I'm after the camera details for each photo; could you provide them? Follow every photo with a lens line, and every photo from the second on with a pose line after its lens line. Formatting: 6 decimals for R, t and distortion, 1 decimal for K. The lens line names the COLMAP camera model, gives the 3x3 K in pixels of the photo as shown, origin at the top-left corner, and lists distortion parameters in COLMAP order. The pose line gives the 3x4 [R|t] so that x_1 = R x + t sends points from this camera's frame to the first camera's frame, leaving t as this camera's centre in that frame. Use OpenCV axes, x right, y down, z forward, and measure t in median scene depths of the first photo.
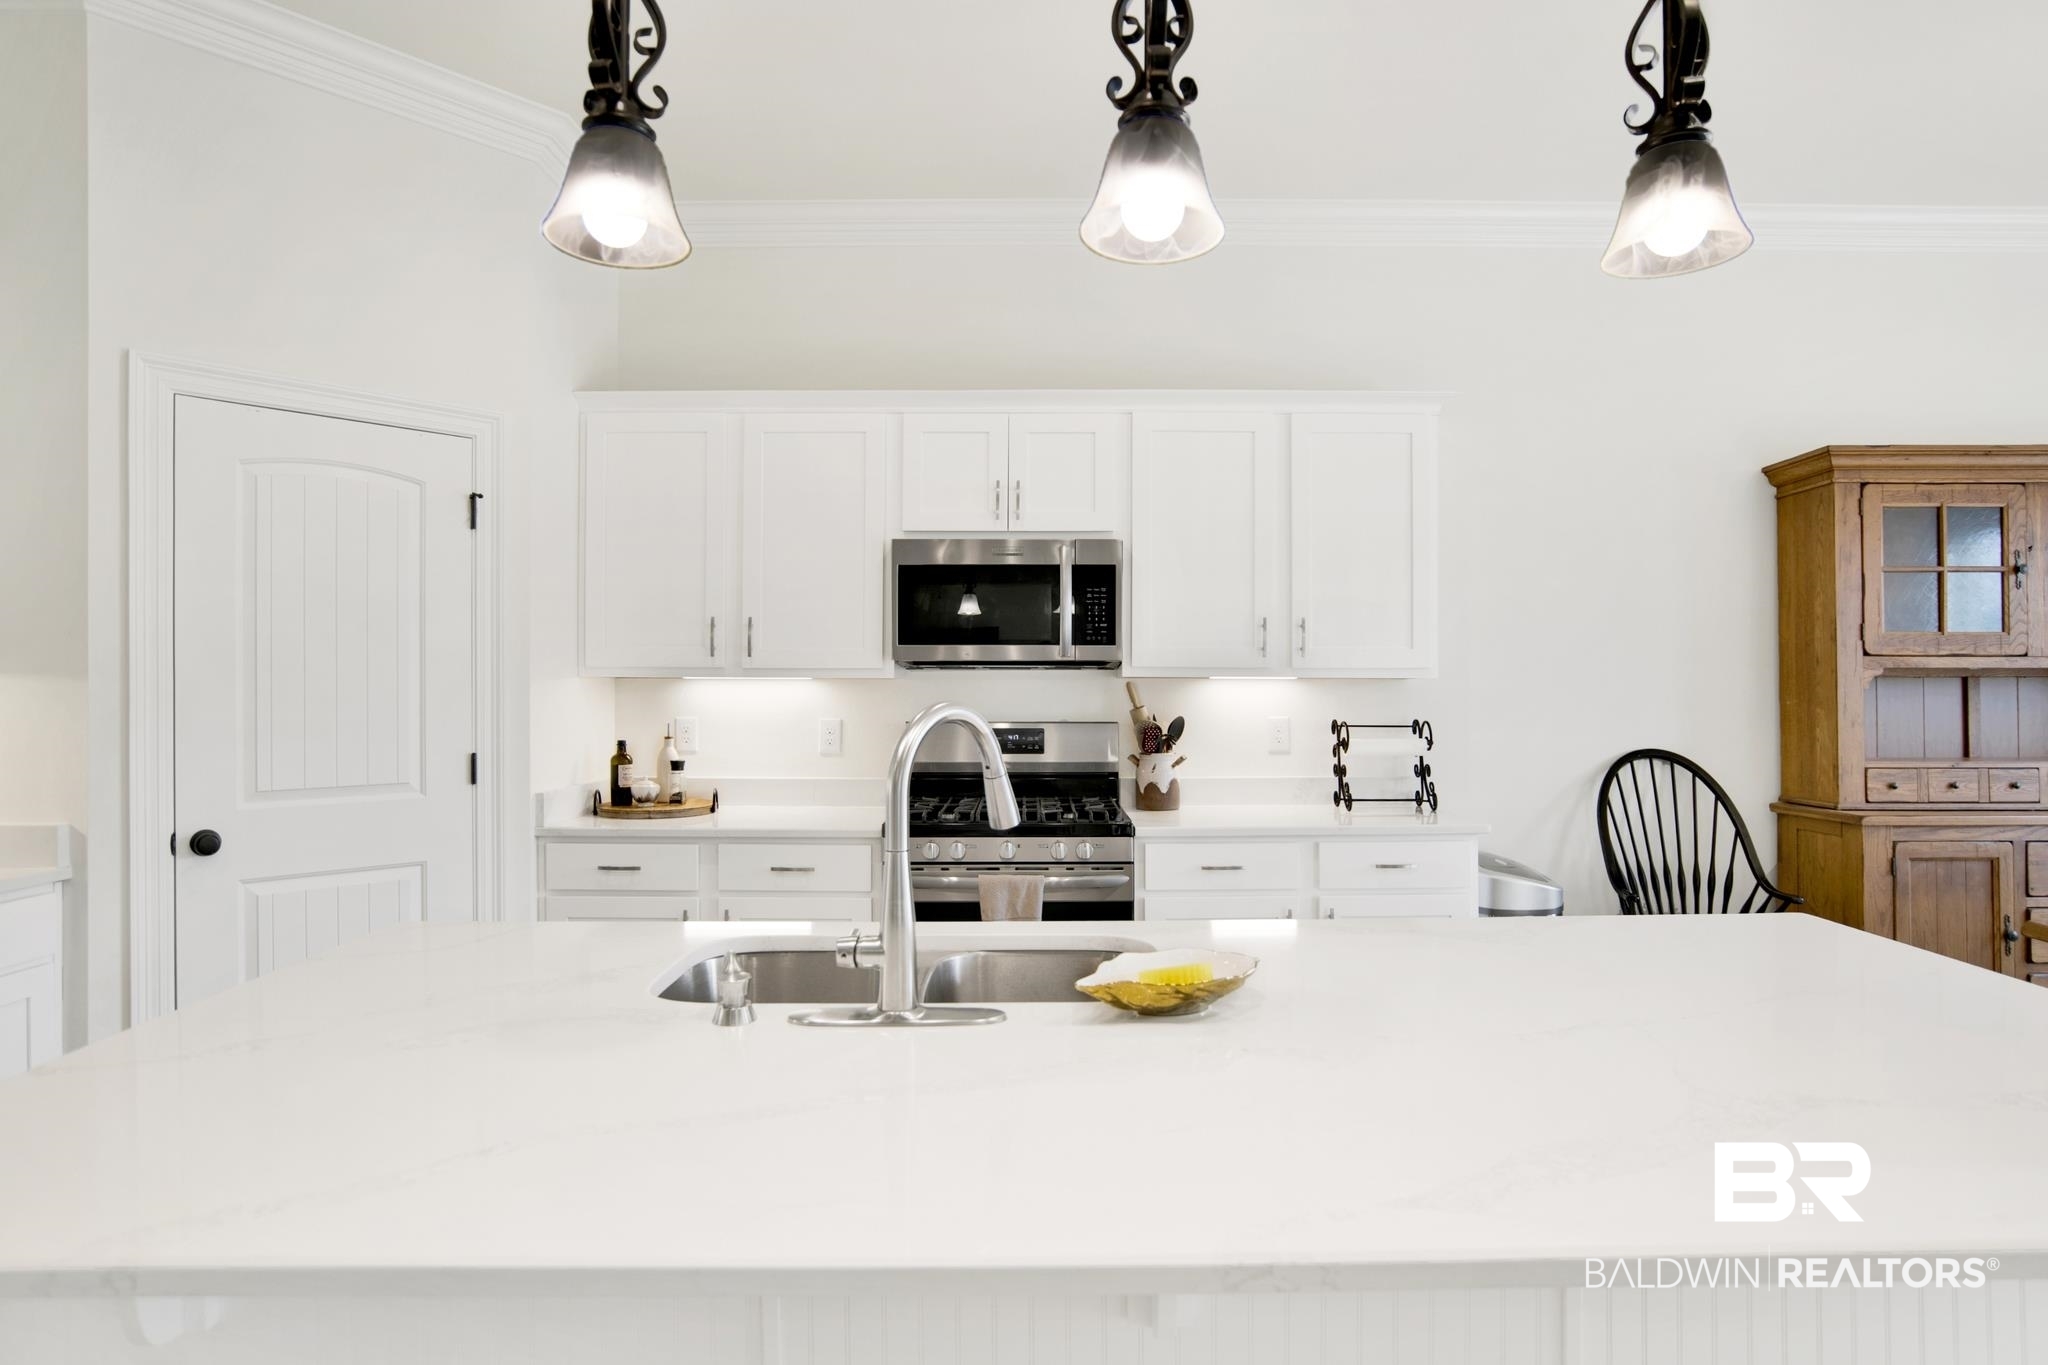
lens RADIAL K [[1103.8, 0, 985.2], [0, 1103.8, 682.9], [0, 0, 1]] dist [-0.019069, 0.001657]
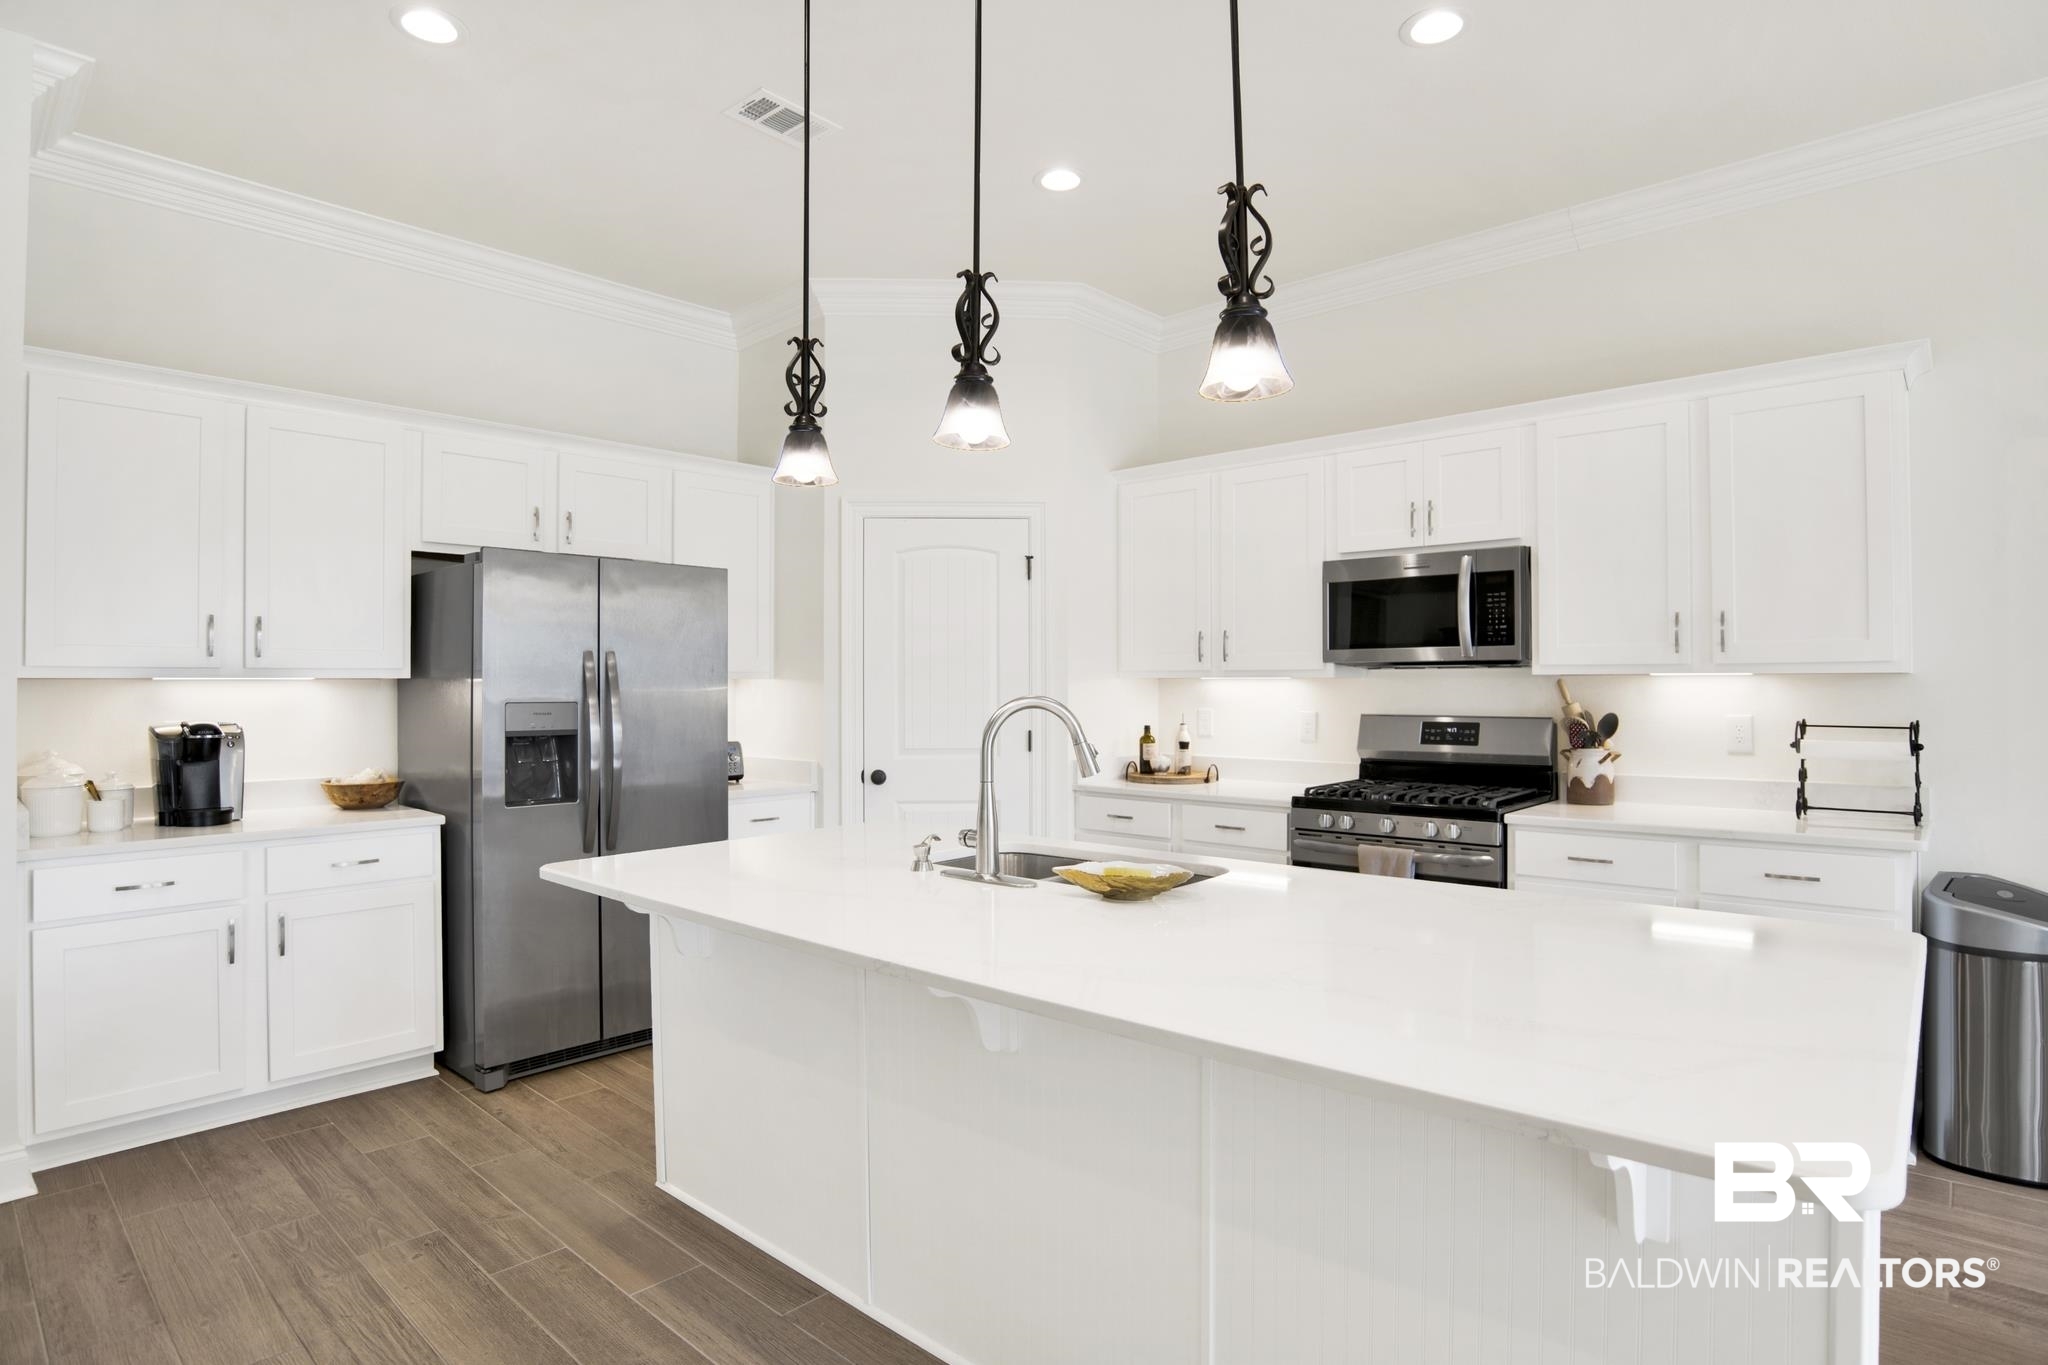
lens RADIAL K [[1032.6, 0, 1012.2], [0, 1032.6, 676.0], [0, 0, 1]] dist [-0.080249, 0.023842]
pose [[0.751557, -0.008489, -0.659614, 0.395911], [0.005176, 0.999962, -0.006971, 0.000072], [0.659648, 0.001825, 0.751572, -0.058300]]
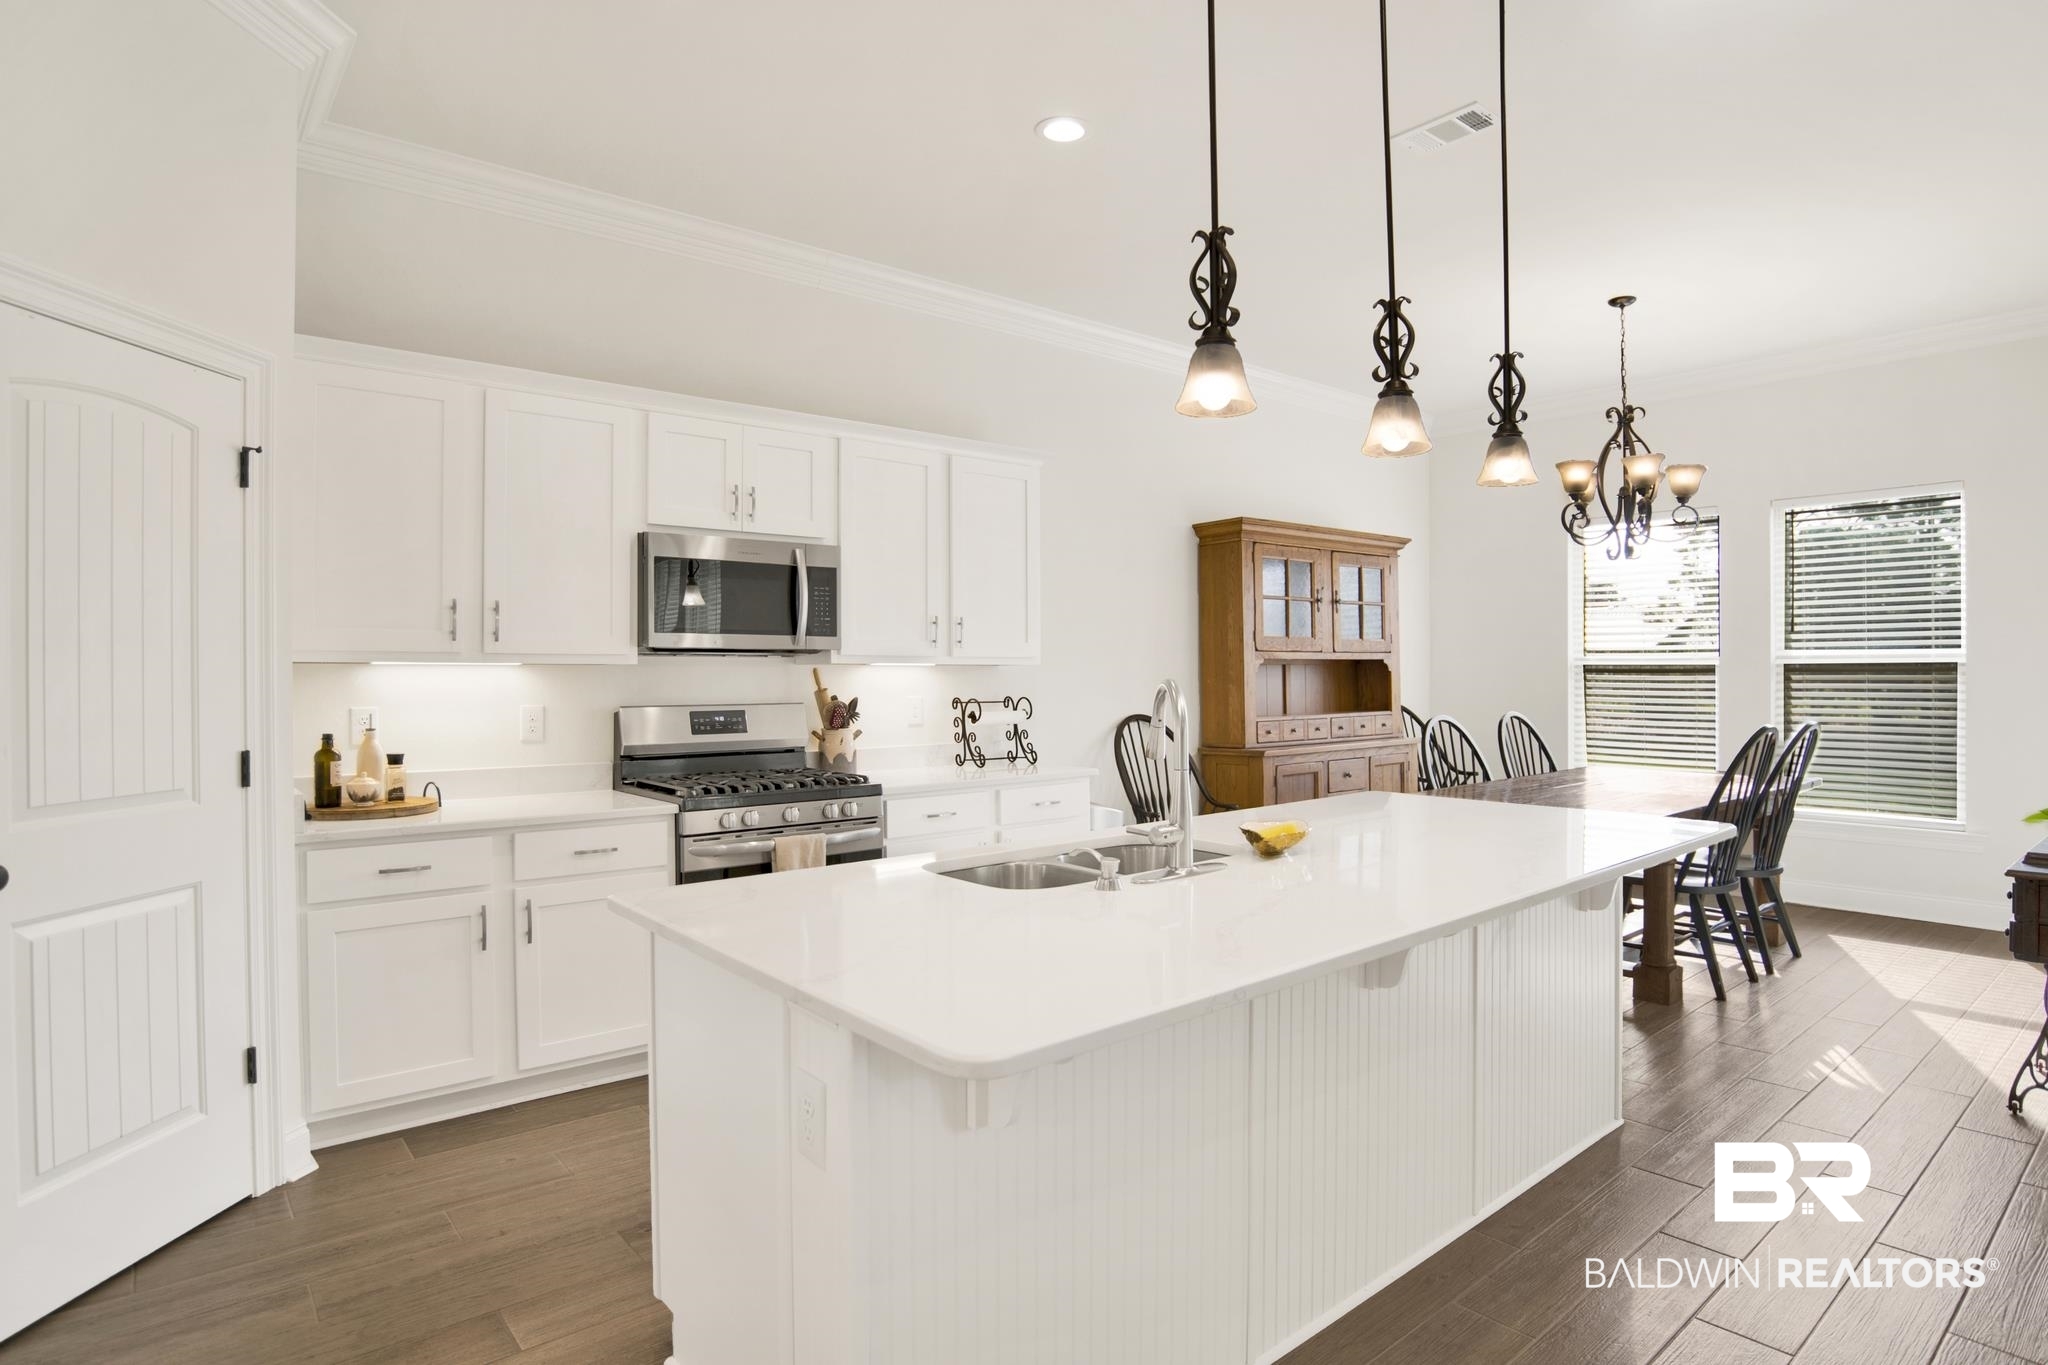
lens RADIAL K [[1146.8, 0, 988.3], [0, 1146.8, 681.7], [0, 0, 1]] dist [-0.021348, -0.000502]
pose [[0.773245, -0.007783, 0.634060, -0.523252], [0.002156, 0.999951, 0.009645, 0.002931], [-0.634104, -0.006091, 0.773224, -0.041435]]
